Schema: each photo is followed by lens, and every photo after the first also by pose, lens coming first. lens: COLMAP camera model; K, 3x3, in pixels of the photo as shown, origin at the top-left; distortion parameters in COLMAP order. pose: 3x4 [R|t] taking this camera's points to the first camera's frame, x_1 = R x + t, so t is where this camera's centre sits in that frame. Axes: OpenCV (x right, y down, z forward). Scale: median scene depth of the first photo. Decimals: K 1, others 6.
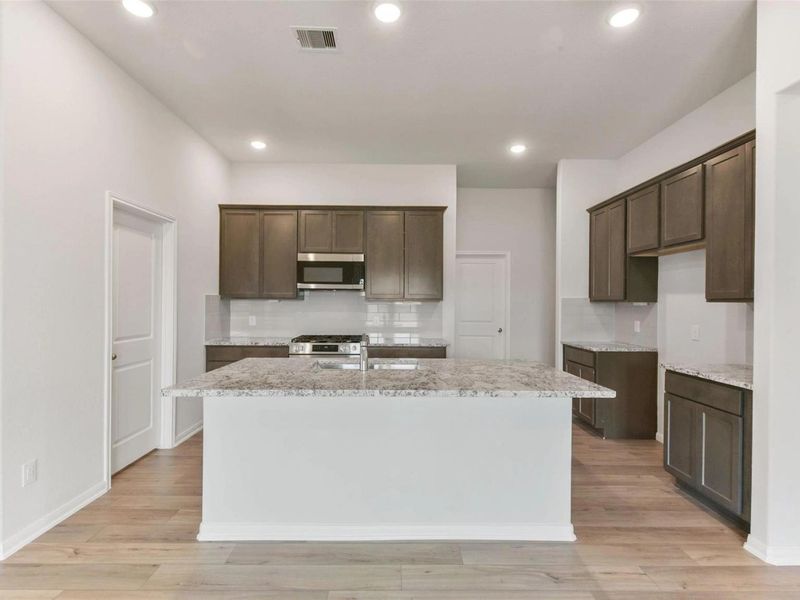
lens RADIAL K [[397.6, 0, 397.0], [0, 397.6, 302.7], [0, 0, 1]] dist [0.004273, -0.000932]
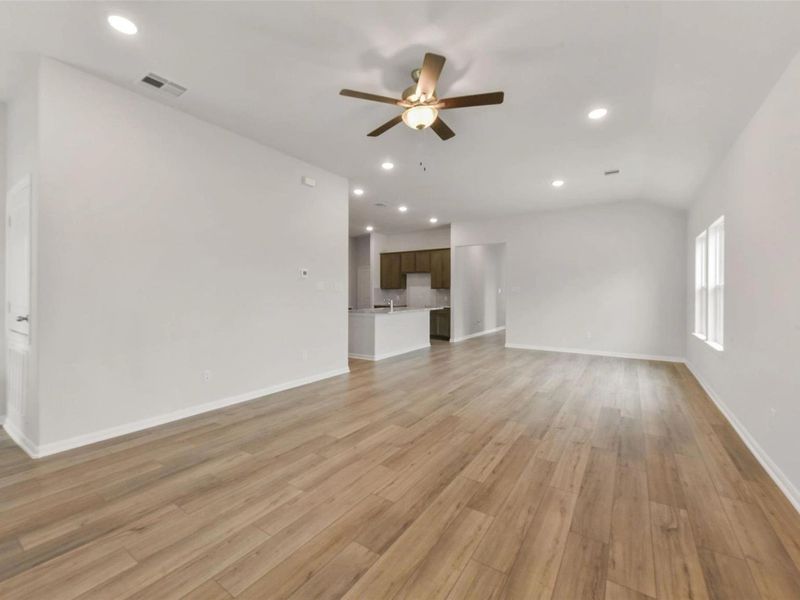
lens RADIAL K [[347.5, 0, 400.9], [0, 347.5, 295.6], [0, 0, 1]] dist [0.011965, -0.001216]
pose [[0.556180, -0.013946, 0.830945, -1.443551], [0.003593, 0.999890, 0.014377, 0.009541], [-0.831054, -0.005011, 0.556169, -0.398705]]
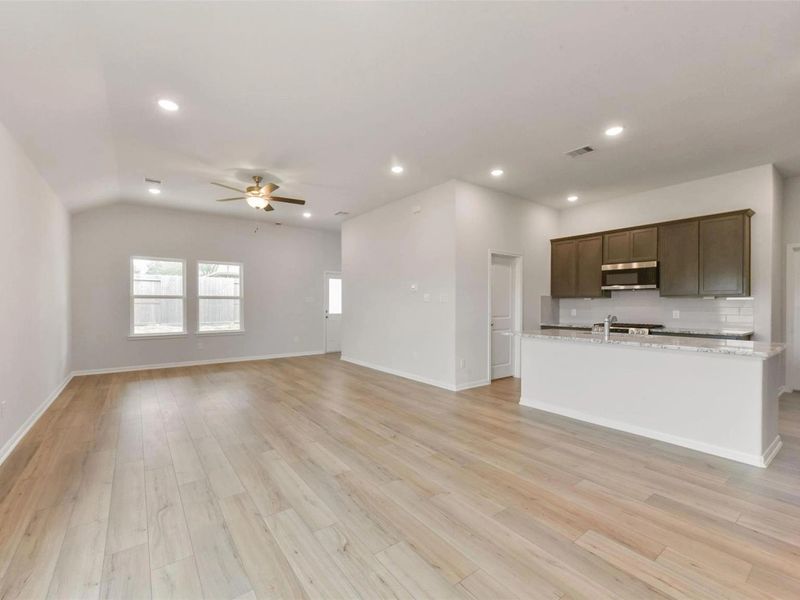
lens RADIAL K [[347.5, 0, 394.8], [0, 347.5, 304.5], [0, 0, 1]] dist [0.011965, -0.001216]
pose [[0.591123, -0.004060, -0.806571, 0.352142], [0.001815, 0.999991, -0.003703, 0.022475], [0.806579, 0.000725, 0.591125, -0.379802]]
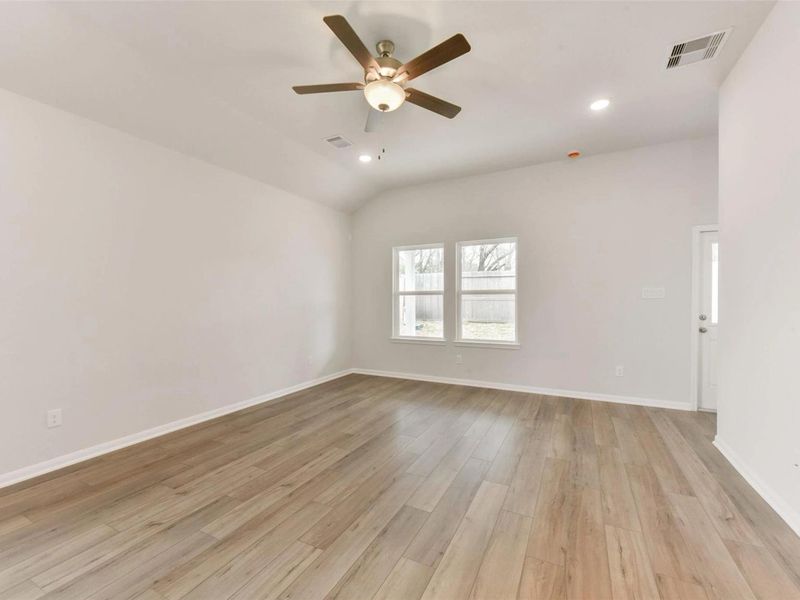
lens RADIAL K [[347.5, 0, 397.0], [0, 347.5, 300.2], [0, 0, 1]] dist [0.011965, -0.001216]
pose [[-0.463223, -0.007929, -0.886206, -0.355527], [-0.003265, 0.999968, -0.007240, 0.016884], [0.886236, -0.000461, -0.463235, 0.233663]]
